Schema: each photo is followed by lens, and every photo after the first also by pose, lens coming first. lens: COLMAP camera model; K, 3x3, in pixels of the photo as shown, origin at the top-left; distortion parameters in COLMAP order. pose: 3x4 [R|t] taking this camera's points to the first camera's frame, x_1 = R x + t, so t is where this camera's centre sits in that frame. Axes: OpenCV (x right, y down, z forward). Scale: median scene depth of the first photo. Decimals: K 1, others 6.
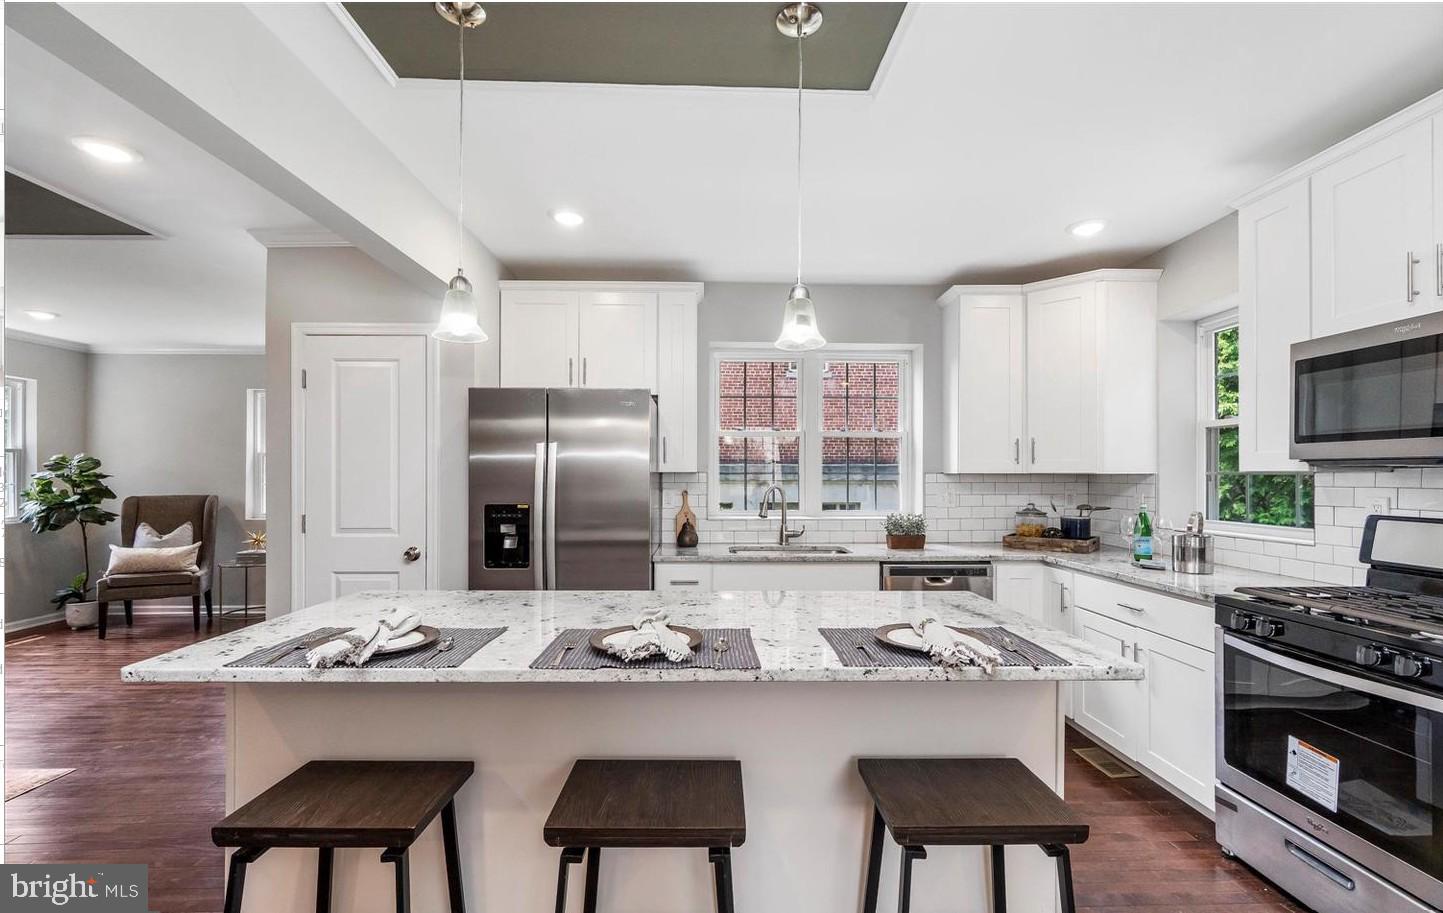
lens RADIAL K [[632.1, 0, 723.6], [0, 632.1, 466.6], [0, 0, 1]] dist [-0.000782, -0.000127]
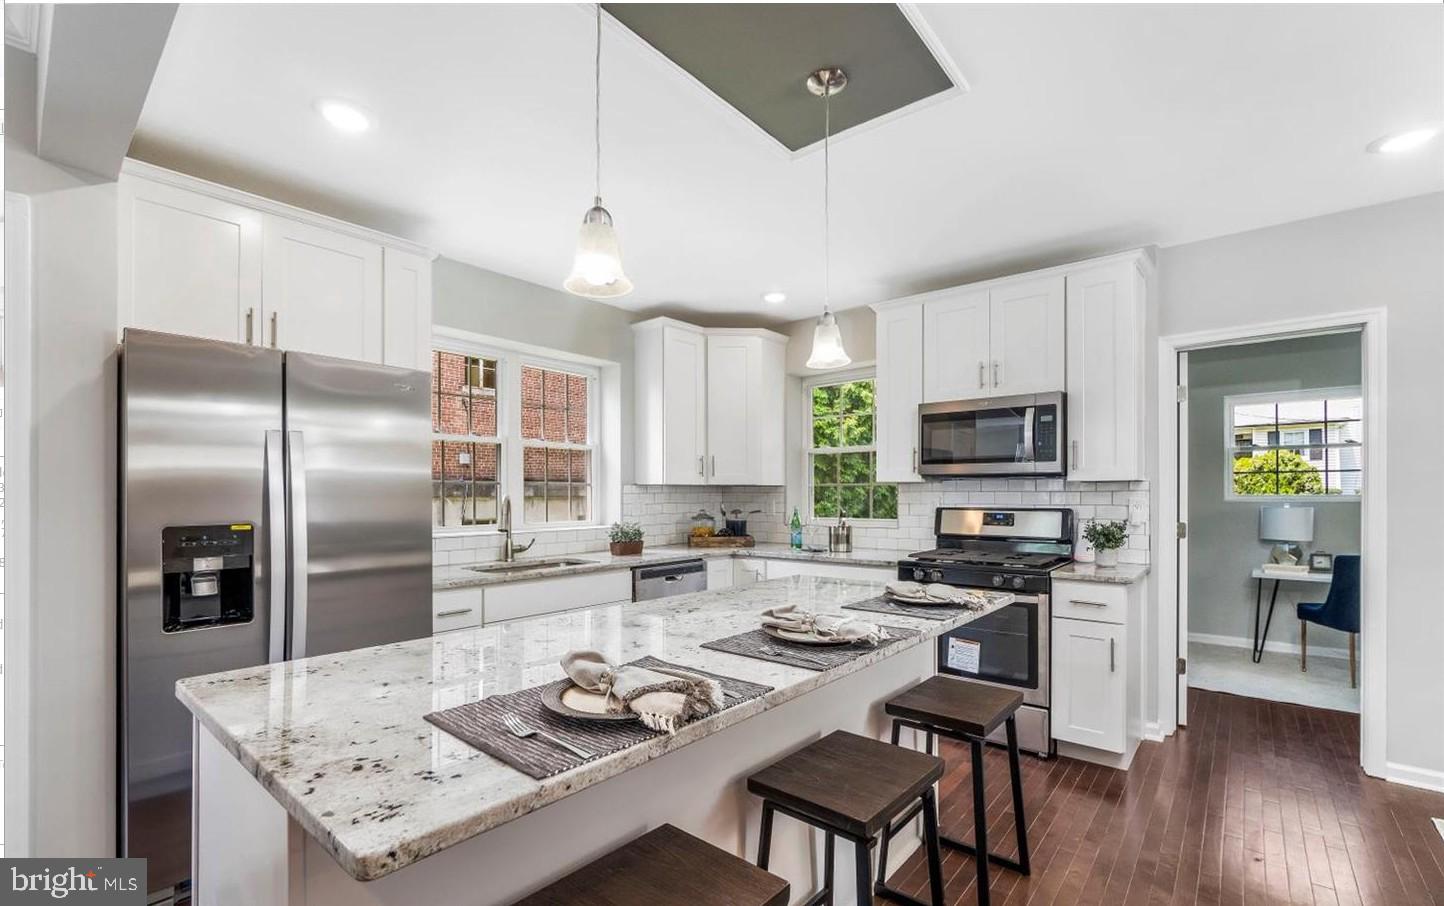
lens RADIAL K [[633.8, 0, 721.8], [0, 633.8, 487.9], [0, 0, 1]] dist [-0.005883, -0.000380]
pose [[0.666177, 0.004195, 0.745782, -0.439291], [-0.006930, 0.999976, 0.000565, 0.017307], [-0.745762, -0.005544, 0.666190, 0.188243]]
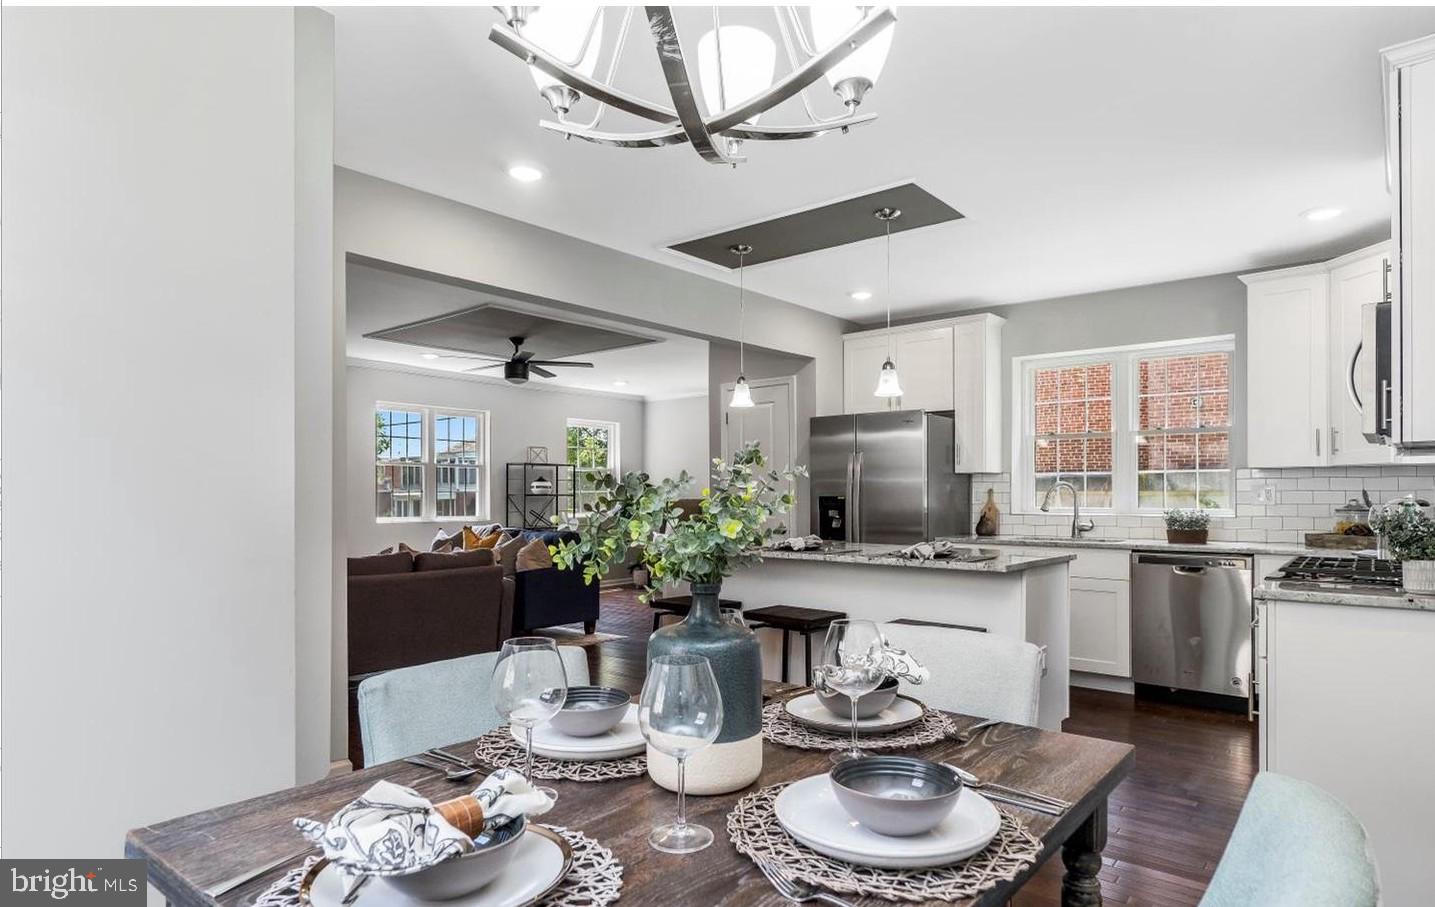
lens RADIAL K [[809.4, 0, 727.2], [0, 809.4, 501.3], [0, 0, 1]] dist [-0.003275, -0.000951]
pose [[0.759244, 0.002033, -0.650803, 0.631354], [0.012551, 0.999763, 0.017766, 0.032502], [0.650686, -0.021657, 0.759038, -0.521472]]
